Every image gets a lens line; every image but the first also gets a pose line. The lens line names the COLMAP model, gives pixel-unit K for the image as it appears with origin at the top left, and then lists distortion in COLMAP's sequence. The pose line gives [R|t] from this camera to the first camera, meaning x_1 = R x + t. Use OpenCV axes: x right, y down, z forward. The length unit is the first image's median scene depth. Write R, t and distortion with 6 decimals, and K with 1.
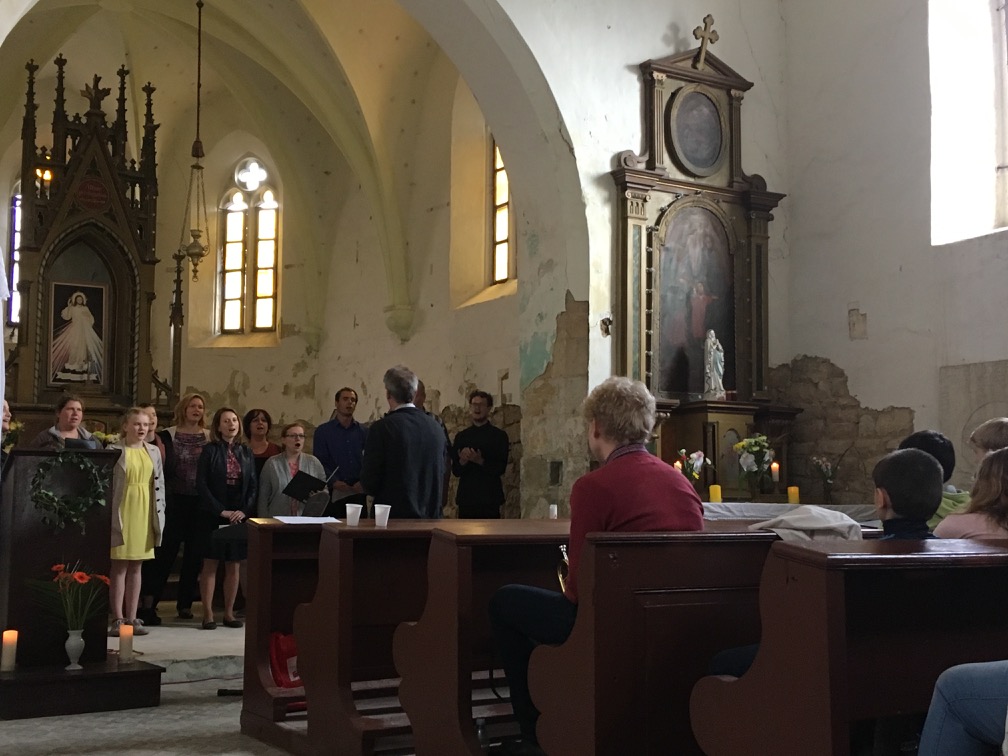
lens RADIAL K [[1264.4, 0, 507.0], [0, 1264.4, 376.4], [0, 0, 1]] dist [0.078772, 0.000000]
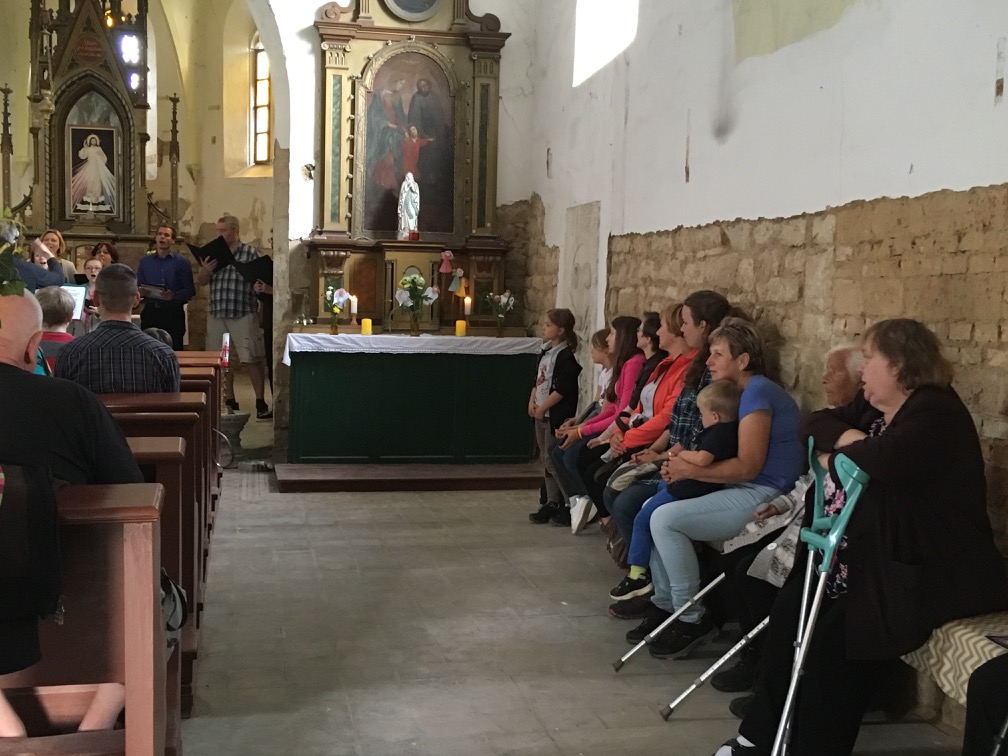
lens RADIAL K [[1264.4, 0, 503.9], [0, 1264.4, 371.5], [0, 0, 1]] dist [0.078772, 0.000000]
pose [[0.938160, 0.035563, -0.344372, 0.581402], [0.018326, 0.988214, 0.151978, -0.030085], [0.345718, -0.148891, 0.926451, 0.011088]]
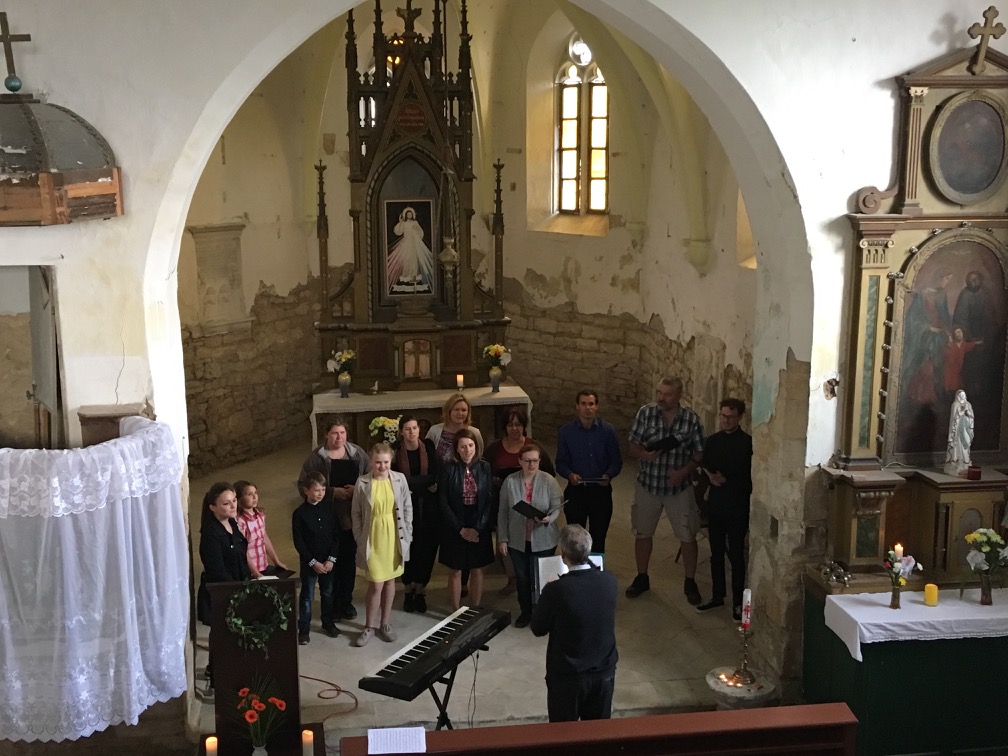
lens RADIAL K [[1264.4, 0, 496.8], [0, 1264.4, 378.4], [0, 0, 1]] dist [0.078772, 0.000000]
pose [[0.920184, 0.066420, -0.385811, 0.196329], [0.046467, 0.960005, 0.276100, -0.290997], [0.388720, -0.271990, 0.880294, 0.088958]]
